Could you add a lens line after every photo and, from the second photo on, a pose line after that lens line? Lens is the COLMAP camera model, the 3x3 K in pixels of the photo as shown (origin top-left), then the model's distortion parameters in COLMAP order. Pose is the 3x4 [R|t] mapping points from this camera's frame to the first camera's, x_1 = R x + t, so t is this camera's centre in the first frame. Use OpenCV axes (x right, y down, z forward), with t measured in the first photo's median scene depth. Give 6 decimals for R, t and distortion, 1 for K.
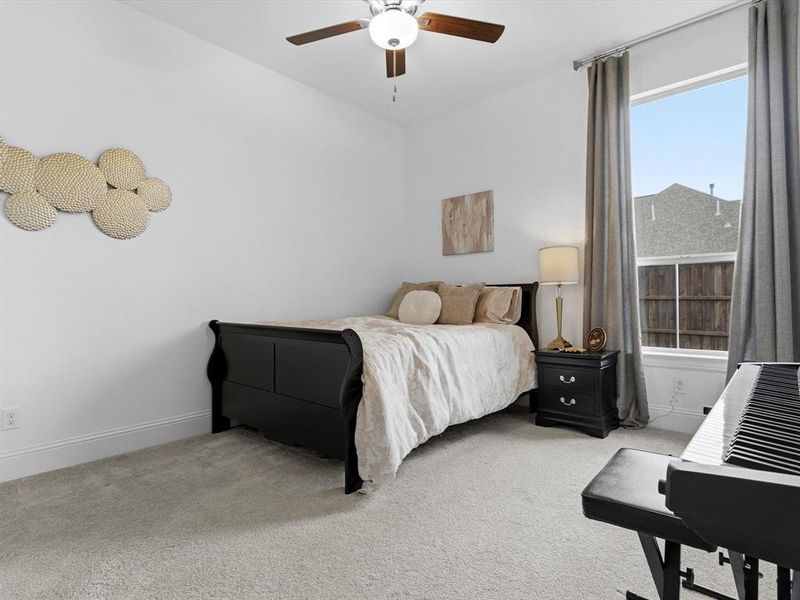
lens RADIAL K [[432.8, 0, 400.0], [0, 432.8, 300.0], [0, 0, 1]] dist [-0.000296, 0.001857]
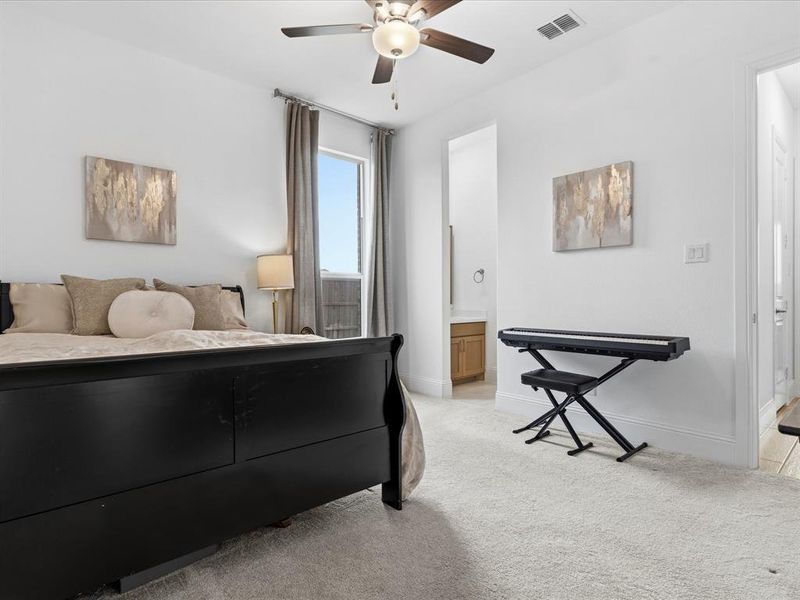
lens RADIAL K [[432.8, 0, 400.0], [0, 432.8, 300.0], [0, 0, 1]] dist [-0.000296, 0.001857]
pose [[0.137357, 0.011799, 0.990451, -0.549205], [-0.013946, 0.999853, -0.009977, -0.005403], [-0.990423, -0.012443, 0.137501, 0.454580]]
